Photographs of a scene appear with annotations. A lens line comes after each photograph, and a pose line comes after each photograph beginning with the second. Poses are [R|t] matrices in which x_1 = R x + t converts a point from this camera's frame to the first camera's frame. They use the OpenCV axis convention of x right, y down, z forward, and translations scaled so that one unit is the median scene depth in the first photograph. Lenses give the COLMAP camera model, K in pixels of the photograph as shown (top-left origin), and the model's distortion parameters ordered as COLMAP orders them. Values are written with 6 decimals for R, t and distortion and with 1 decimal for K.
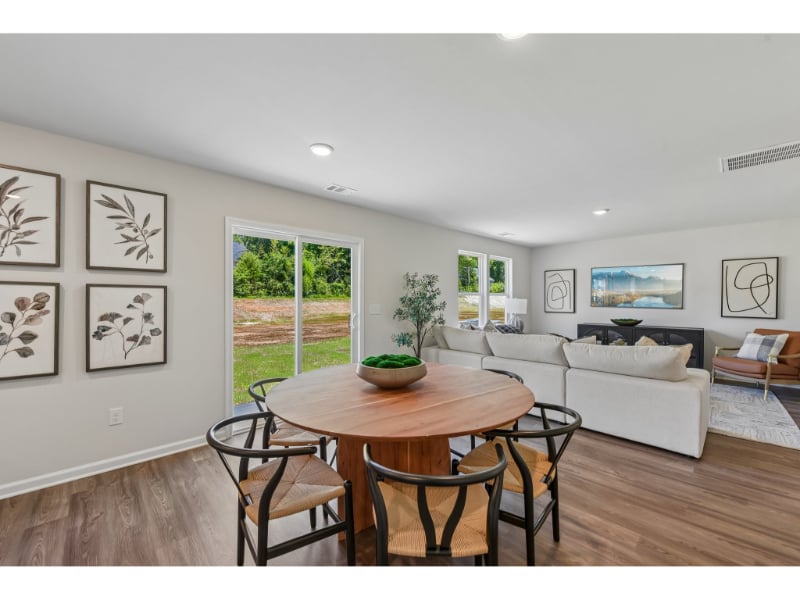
lens RADIAL K [[326.1, 0, 400.0], [0, 326.1, 300.0], [0, 0, 1]] dist [-0.000250, -0.000058]
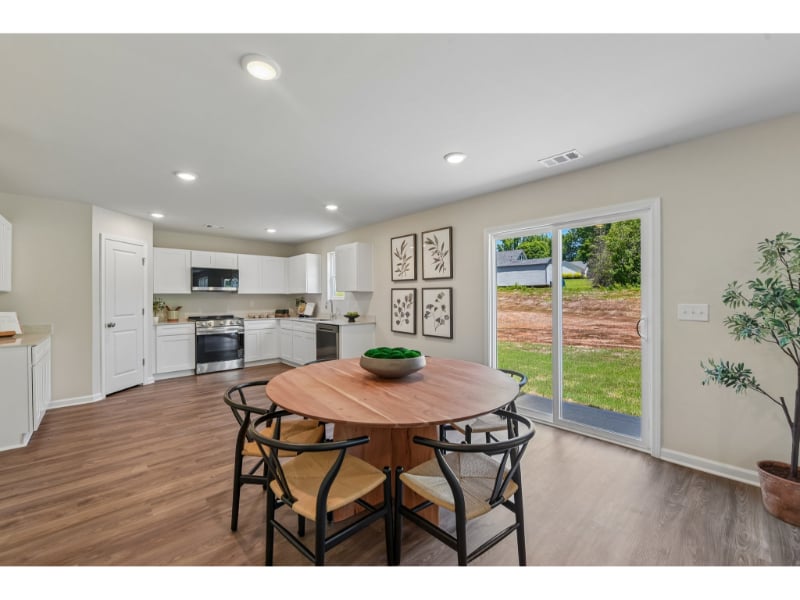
lens RADIAL K [[326.1, 0, 400.0], [0, 326.1, 300.0], [0, 0, 1]] dist [-0.000250, -0.000058]
pose [[-0.000550, 0.010026, -0.999950, 0.798249], [0.005420, 0.999935, 0.010023, -0.000974], [0.999985, -0.005414, -0.000604, 0.773952]]
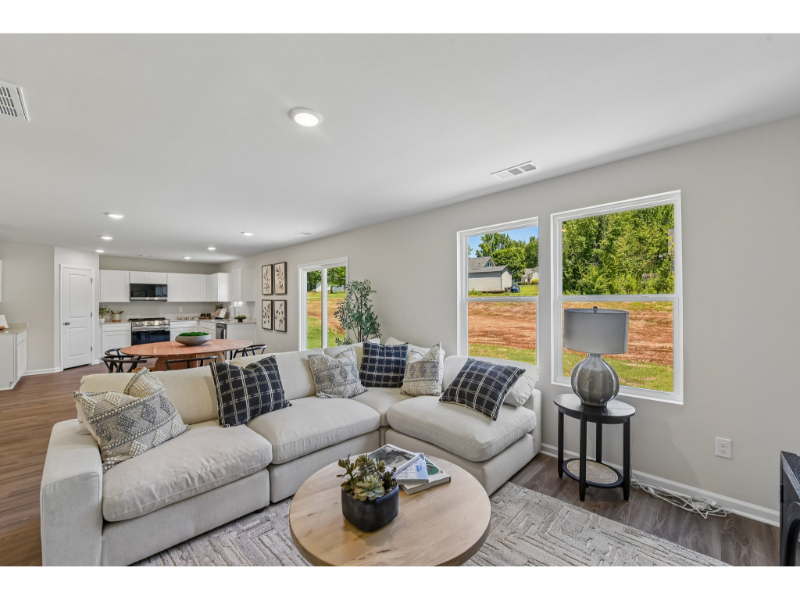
lens RADIAL K [[325.0, 0, 399.6], [0, 325.0, 302.5], [0, 0, 1]] dist [-0.004325, -0.000196]
pose [[0.037014, 0.006339, -0.999295, 1.736446], [0.002475, 0.999976, 0.006434, -0.038074], [0.999312, -0.002711, 0.036997, 1.778410]]
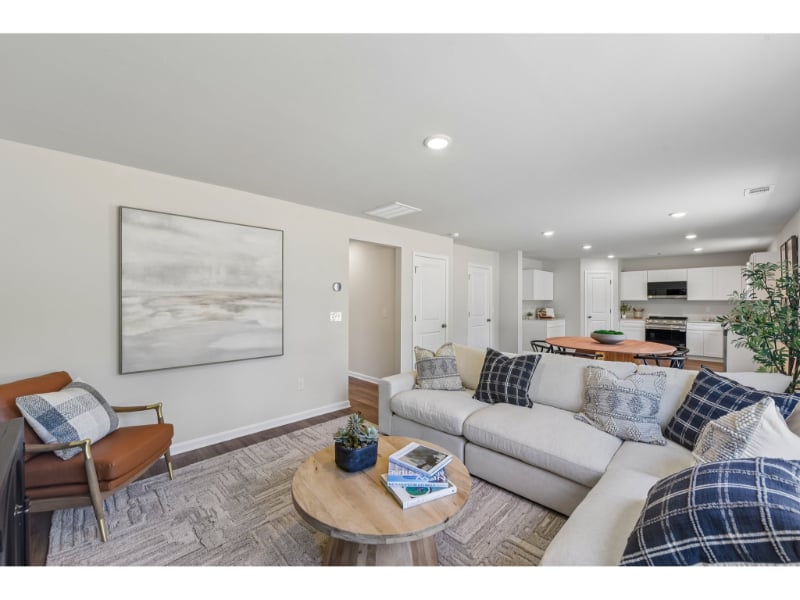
lens RADIAL K [[325.0, 0, 399.6], [0, 325.0, 302.5], [0, 0, 1]] dist [-0.004325, -0.000196]
pose [[-0.999835, 0.000767, -0.018145, 1.096394], [0.000631, 0.999972, 0.007465, -0.033120], [0.018150, 0.007452, -0.999808, 2.469692]]
